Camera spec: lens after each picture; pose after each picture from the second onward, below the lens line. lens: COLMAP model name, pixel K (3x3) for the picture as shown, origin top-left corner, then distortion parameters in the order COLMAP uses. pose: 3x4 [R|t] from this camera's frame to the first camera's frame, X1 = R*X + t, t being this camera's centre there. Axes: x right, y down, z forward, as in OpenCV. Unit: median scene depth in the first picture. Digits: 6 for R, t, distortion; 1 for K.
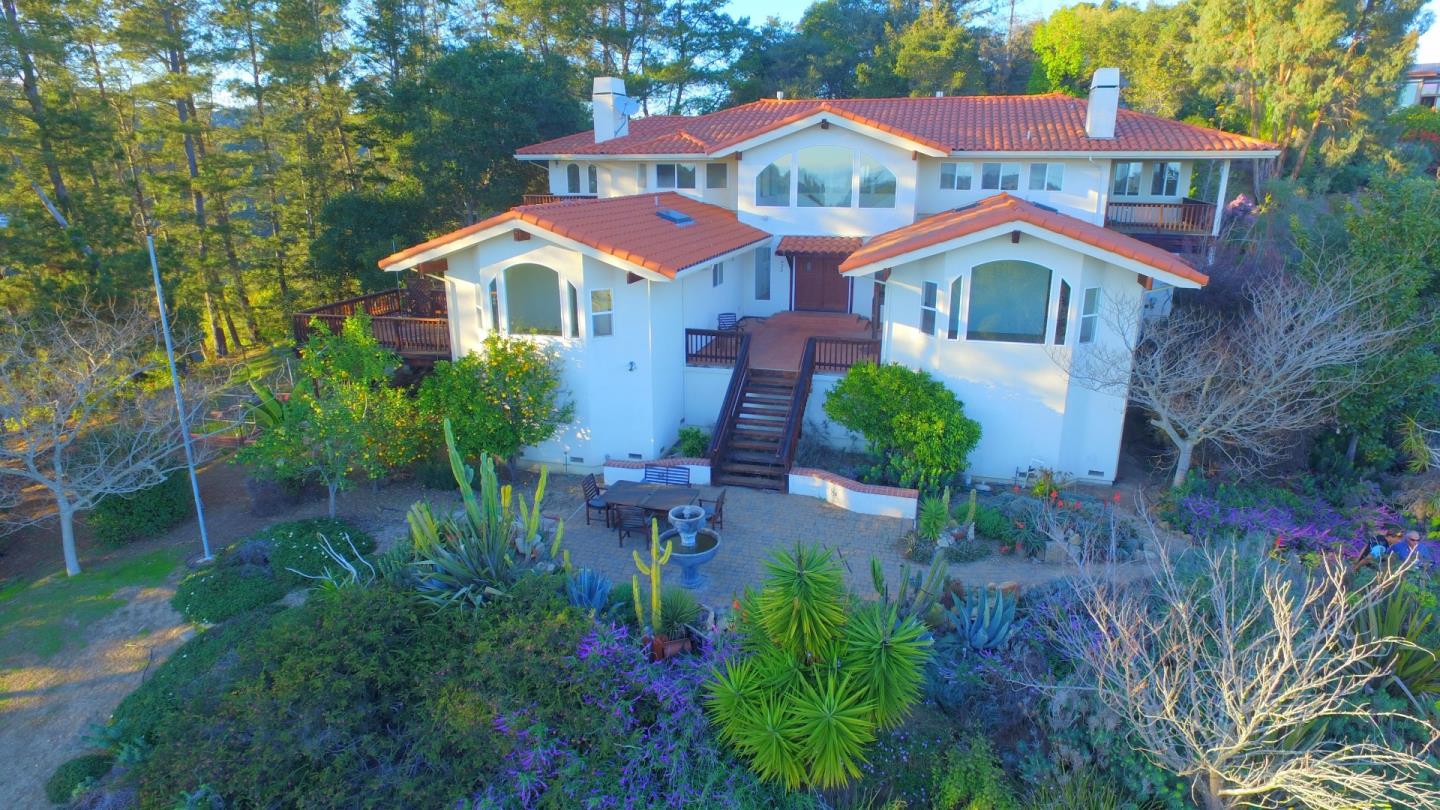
lens RADIAL K [[835.5, 0, 720.5], [0, 835.5, 399.7], [0, 0, 1]] dist [-0.000487, 0.002088]
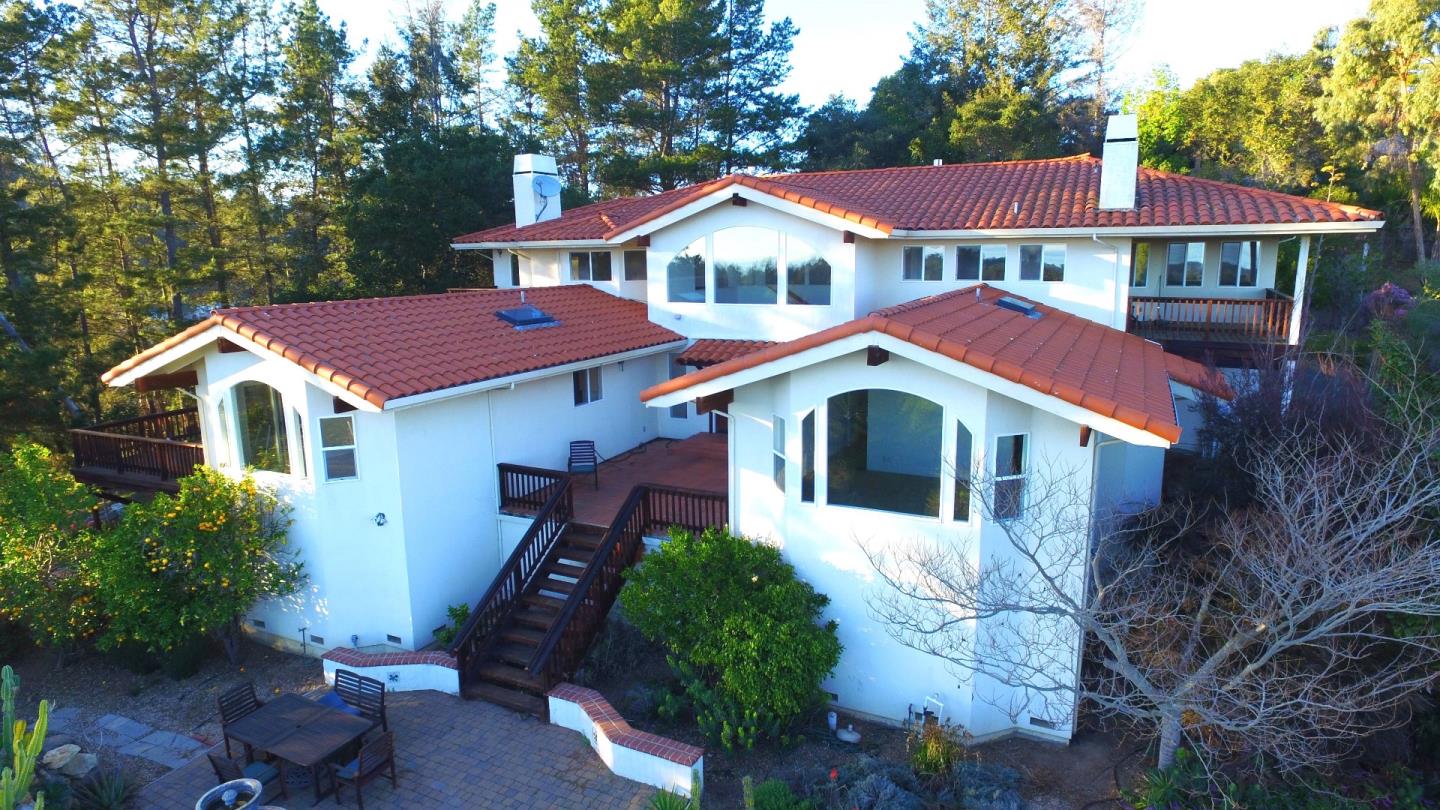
lens RADIAL K [[835.5, 0, 720.4], [0, 835.5, 399.7], [0, 0, 1]] dist [-0.000487, 0.002088]
pose [[0.983852, 0.019824, -0.177884, 0.246216], [-0.037499, 0.994620, -0.096562, -0.065842], [0.175013, 0.101673, 0.979302, 0.244450]]
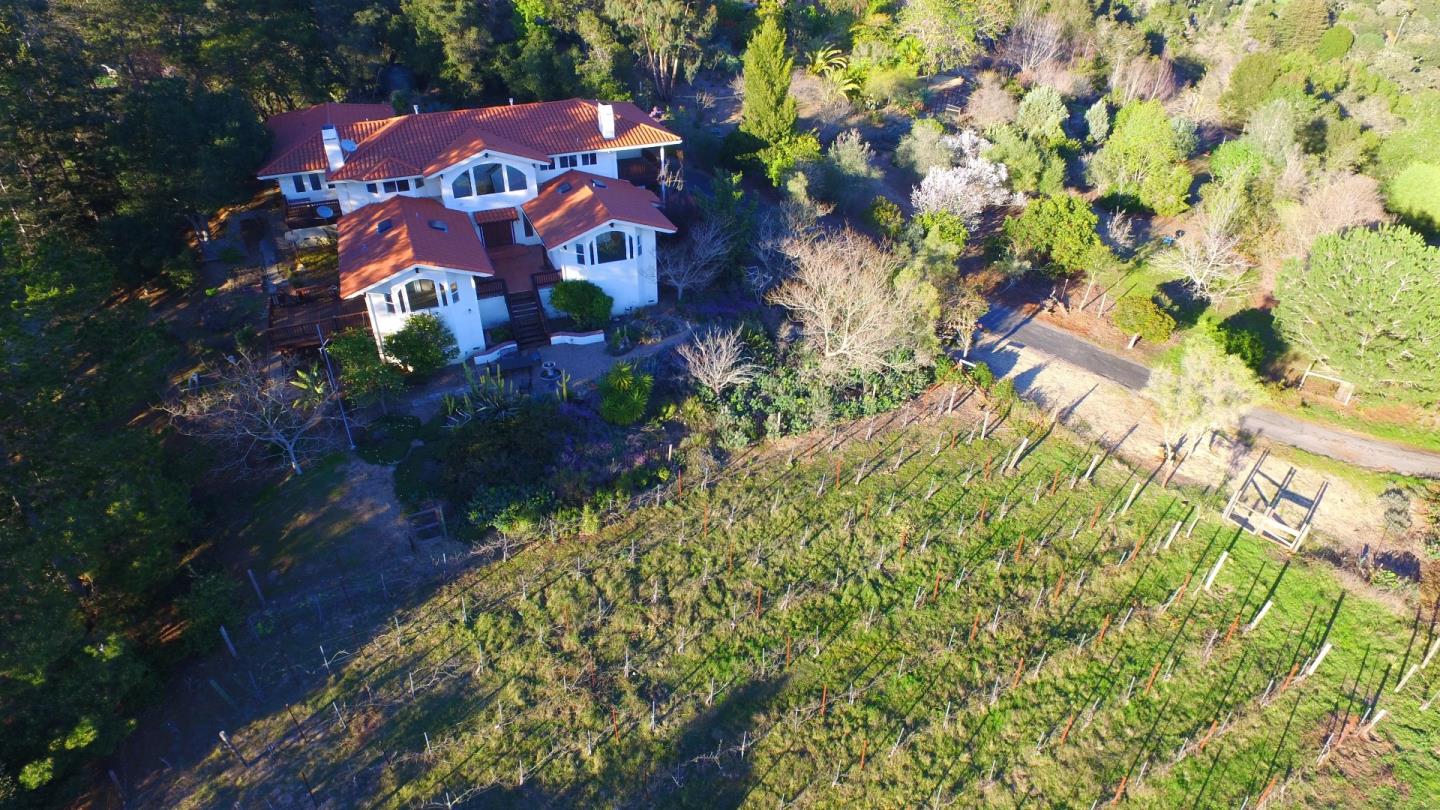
lens RADIAL K [[835.5, 0, 714.6], [0, 835.5, 401.6], [0, 0, 1]] dist [-0.000487, 0.002088]
pose [[0.786715, -0.330602, 0.521327, -0.642624], [0.173423, 0.928858, 0.327333, -0.332302], [-0.592456, -0.167108, 0.788081, -0.912212]]
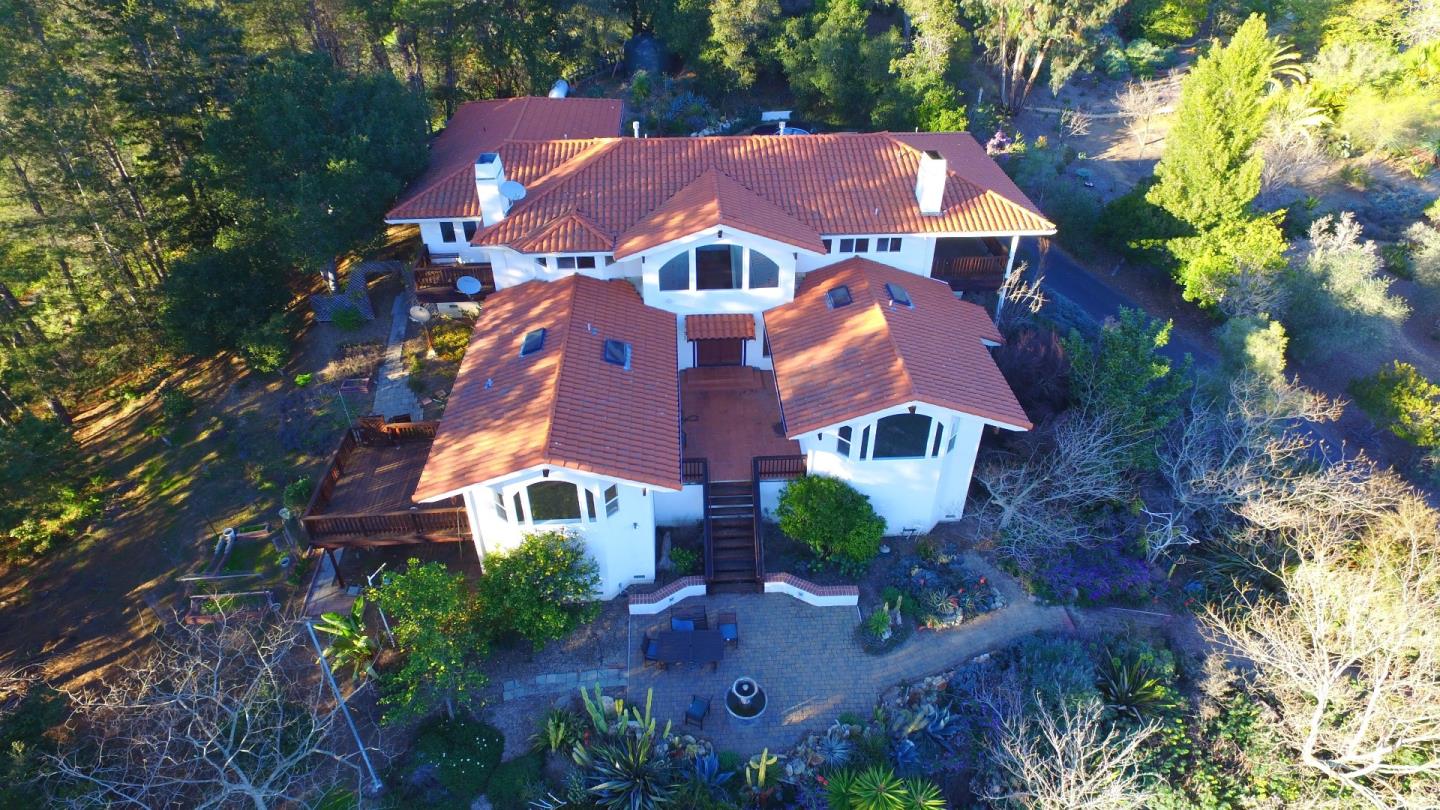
lens RADIAL K [[835.5, 0, 721.6], [0, 835.5, 397.8], [0, 0, 1]] dist [-0.000487, 0.002088]
pose [[0.943513, -0.189937, 0.271490, -0.223367], [0.088872, 0.934431, 0.344877, -0.501557], [-0.319193, -0.301268, 0.898529, -0.098729]]
